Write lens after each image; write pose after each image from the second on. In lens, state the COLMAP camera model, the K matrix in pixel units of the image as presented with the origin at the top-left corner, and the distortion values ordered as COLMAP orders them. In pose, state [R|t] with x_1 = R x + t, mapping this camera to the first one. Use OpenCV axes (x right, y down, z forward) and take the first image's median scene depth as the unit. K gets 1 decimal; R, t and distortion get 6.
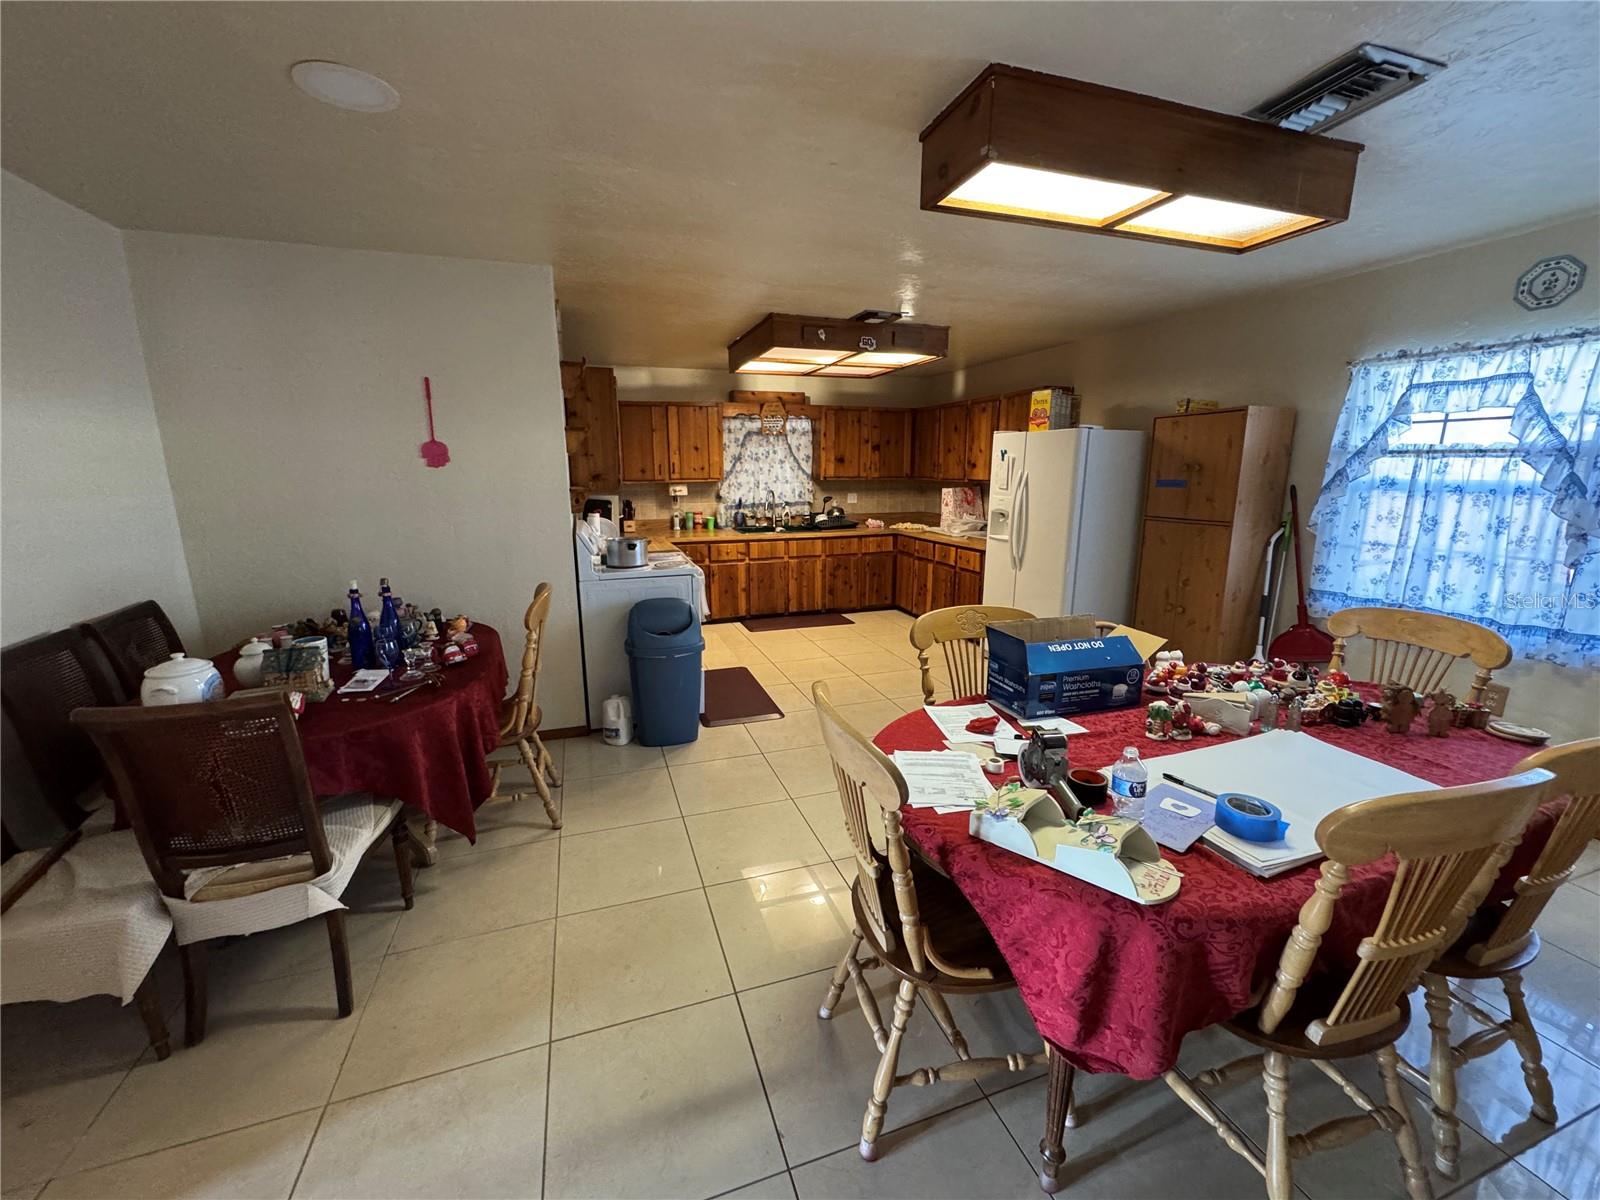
lens RADIAL K [[641.1, 0, 797.0], [0, 641.1, 603.3], [0, 0, 1]] dist [-0.000849, 0.000302]
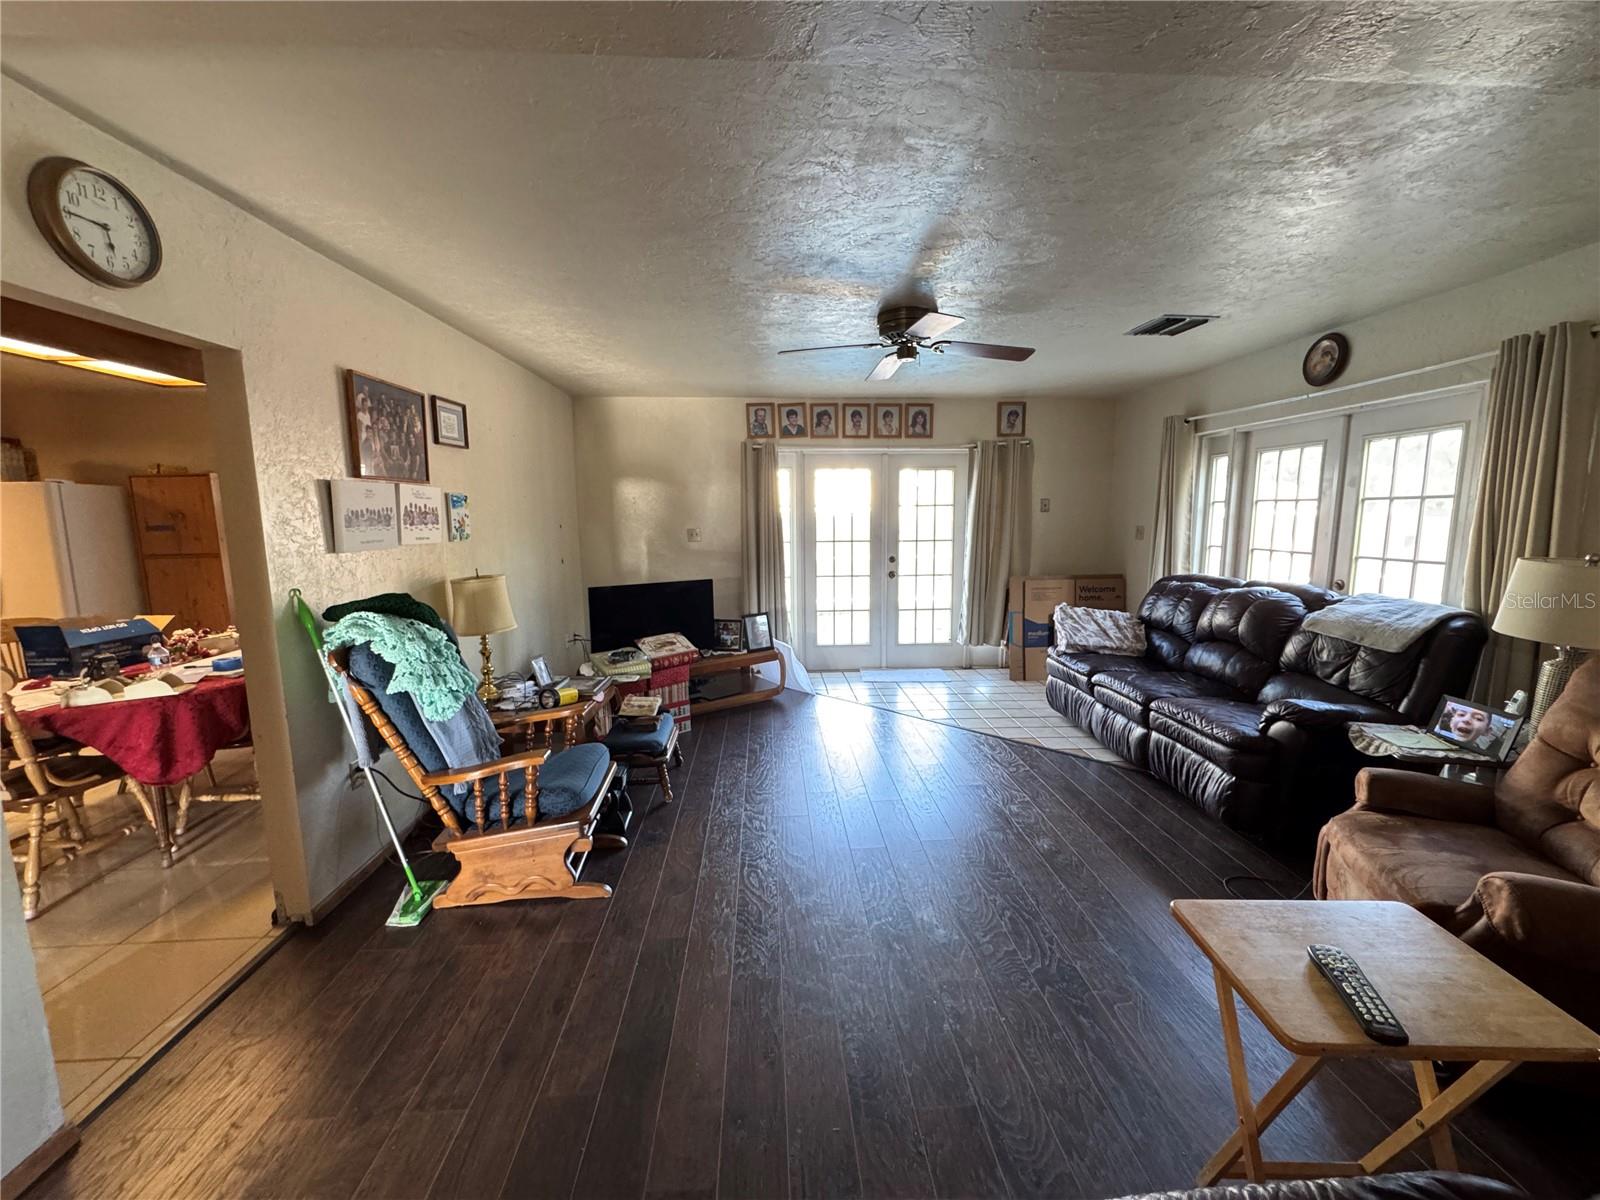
lens RADIAL K [[641.1, 0, 797.0], [0, 641.1, 603.3], [0, 0, 1]] dist [-0.000849, 0.000302]
pose [[0.282878, -0.136166, 0.949441, -0.319670], [0.212053, 0.974256, 0.076546, 0.143283], [-0.935422, 0.179678, 0.304470, -0.606200]]
